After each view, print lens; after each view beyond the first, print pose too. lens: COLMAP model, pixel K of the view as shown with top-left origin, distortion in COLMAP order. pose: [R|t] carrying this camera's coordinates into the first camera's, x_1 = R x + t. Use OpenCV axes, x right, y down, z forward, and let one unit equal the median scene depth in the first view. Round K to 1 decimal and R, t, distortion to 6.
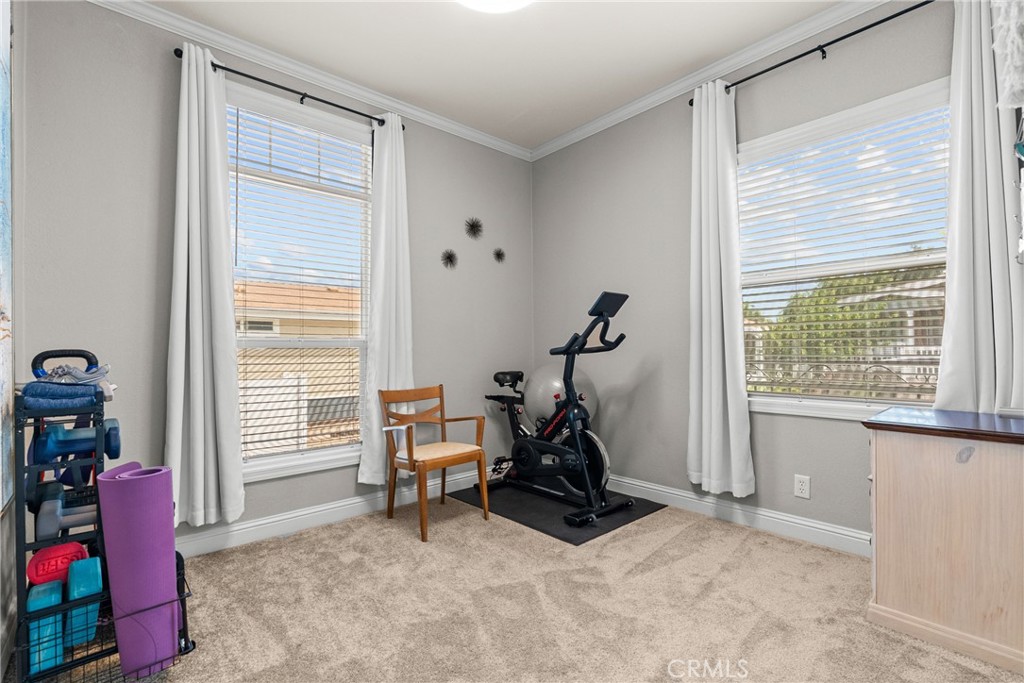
lens RADIAL K [[466.3, 0, 512.0], [0, 466.3, 341.5], [0, 0, 1]] dist [-0.000140, -0.000026]
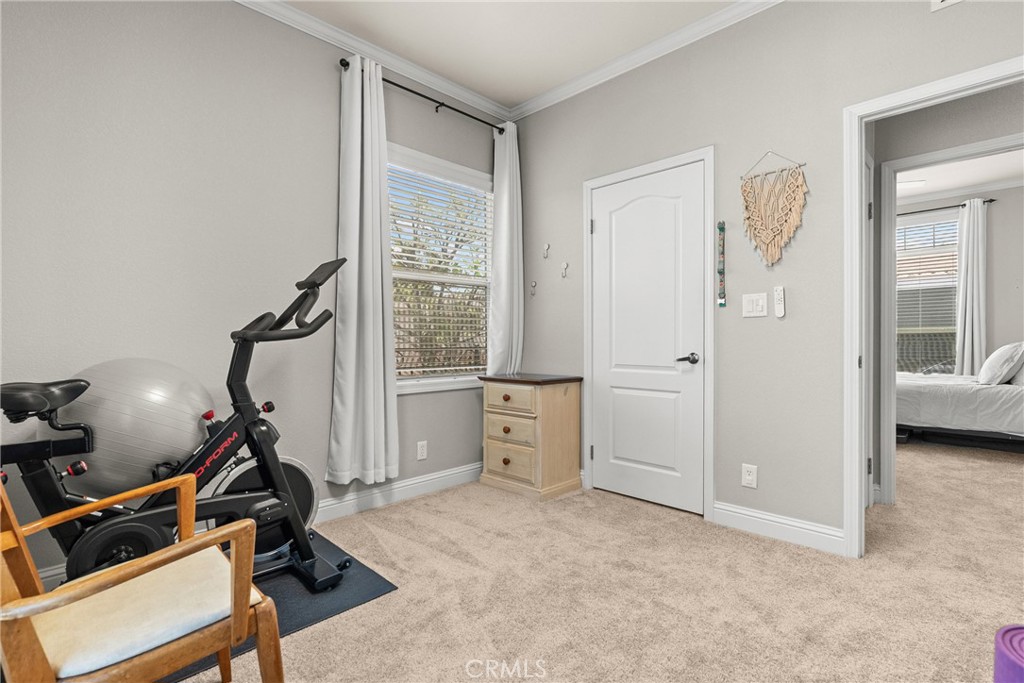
lens RADIAL K [[482.0, 0, 512.0], [0, 482.0, 341.5], [0, 0, 1]] dist [0.000999, 0.000123]
pose [[-0.061911, 0.010243, 0.998029, -0.581185], [-0.012843, 0.999856, -0.011058, 0.032510], [-0.997999, -0.013502, -0.061771, 0.750820]]
